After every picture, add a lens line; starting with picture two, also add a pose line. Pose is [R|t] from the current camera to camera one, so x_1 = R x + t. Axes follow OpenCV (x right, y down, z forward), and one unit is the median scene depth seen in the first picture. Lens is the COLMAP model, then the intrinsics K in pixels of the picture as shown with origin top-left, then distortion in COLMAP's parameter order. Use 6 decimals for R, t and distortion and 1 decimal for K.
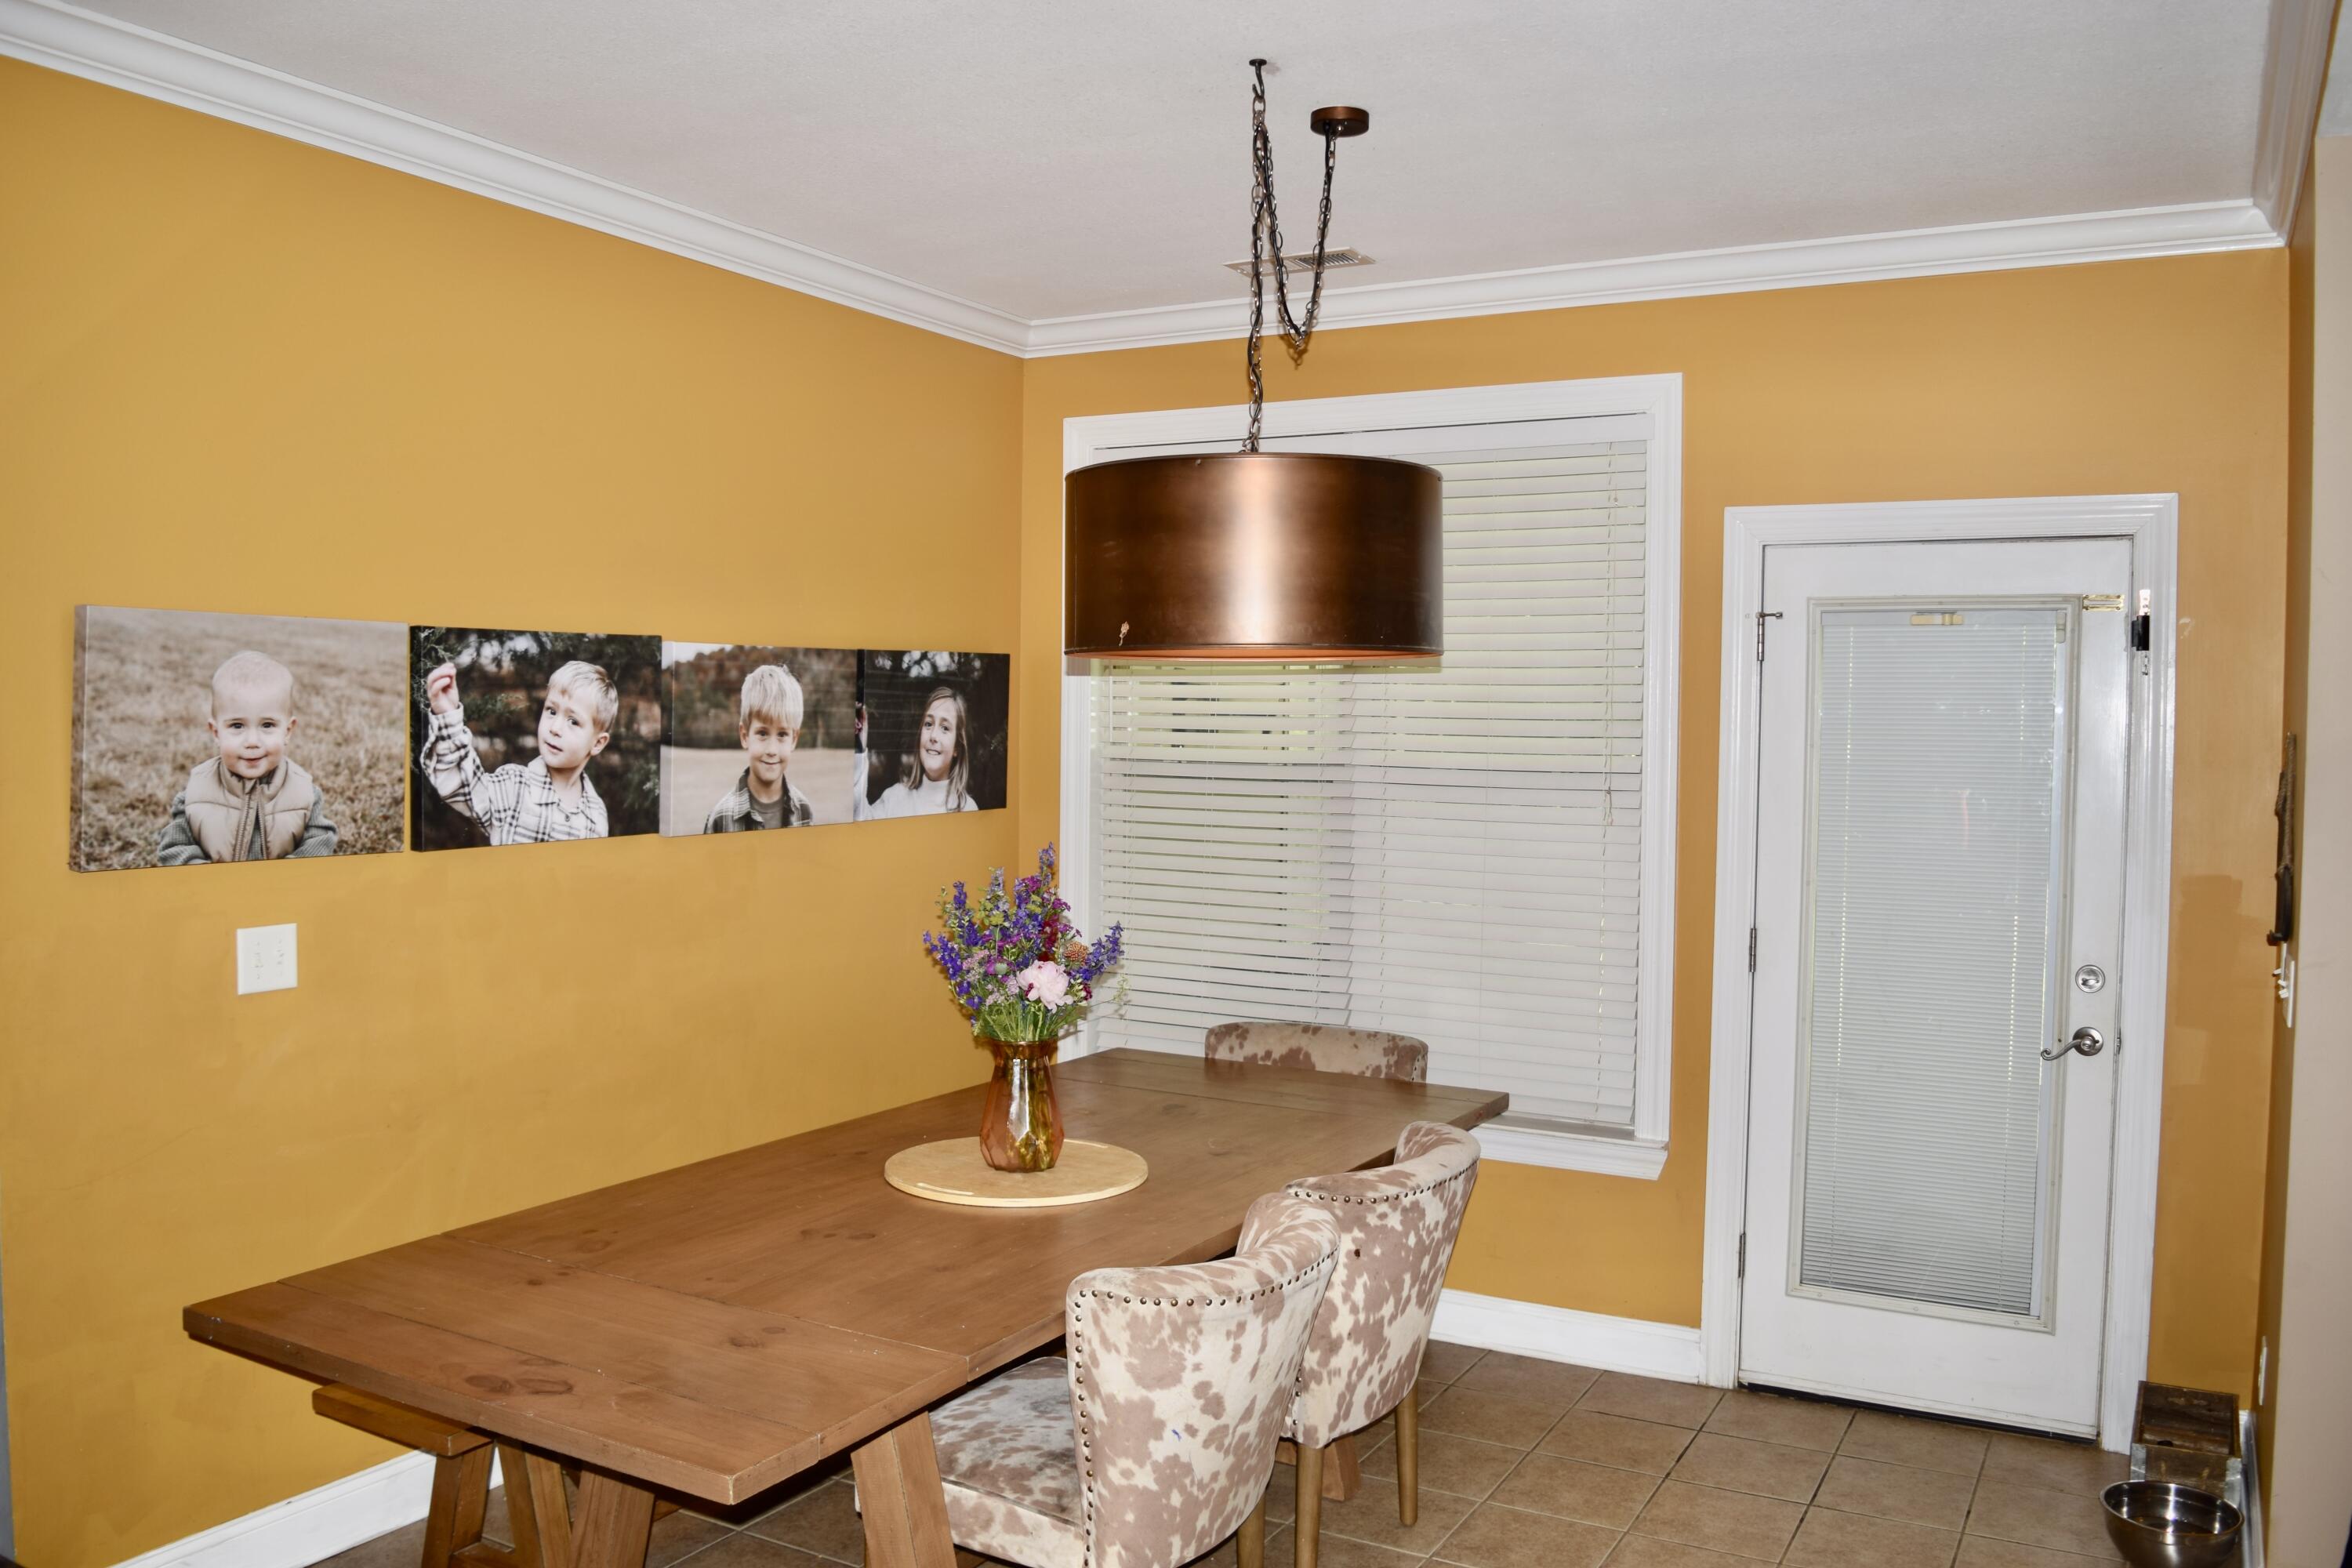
lens RADIAL K [[1831.4, 0, 1171.4], [0, 1831.4, 784.1], [0, 0, 1]] dist [-0.088522, 0.013942]
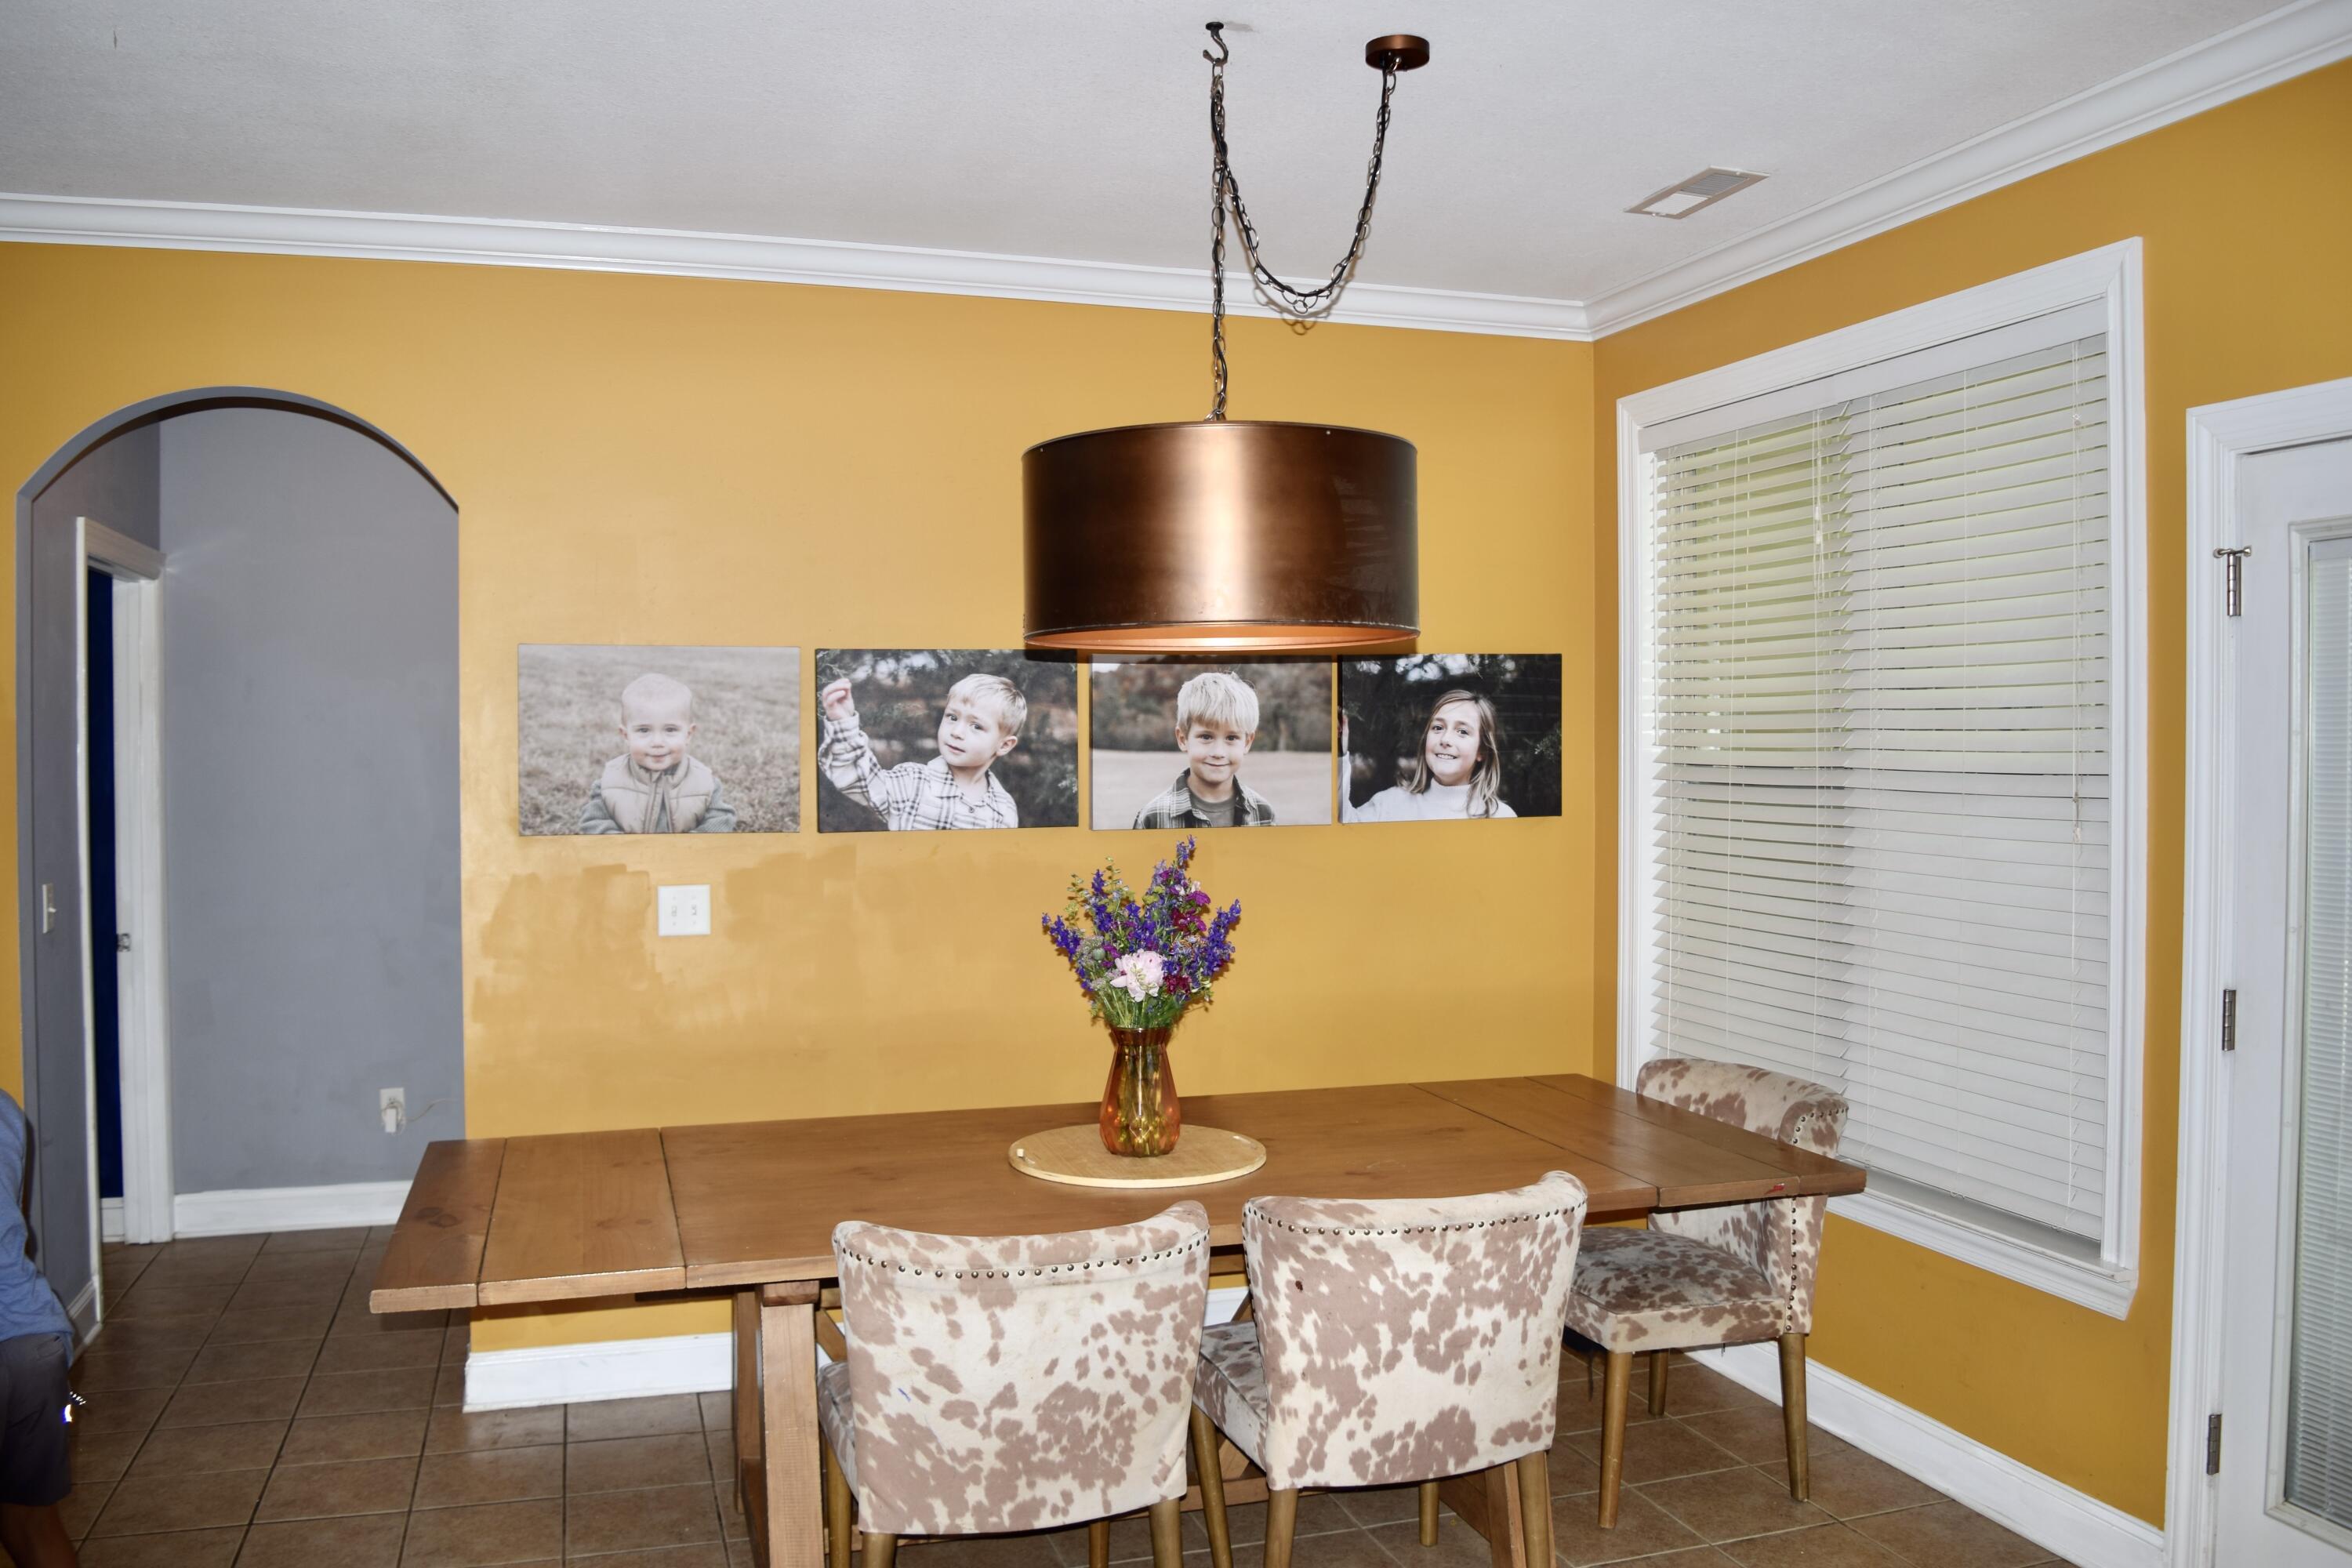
lens RADIAL K [[1831.4, 0, 1171.0], [0, 1831.4, 778.5], [0, 0, 1]] dist [-0.088522, 0.013942]
pose [[0.737079, 0.000768, -0.675806, 0.575561], [-0.013831, 0.999807, -0.013949, 0.013884], [0.675665, 0.019628, 0.736947, 0.236768]]
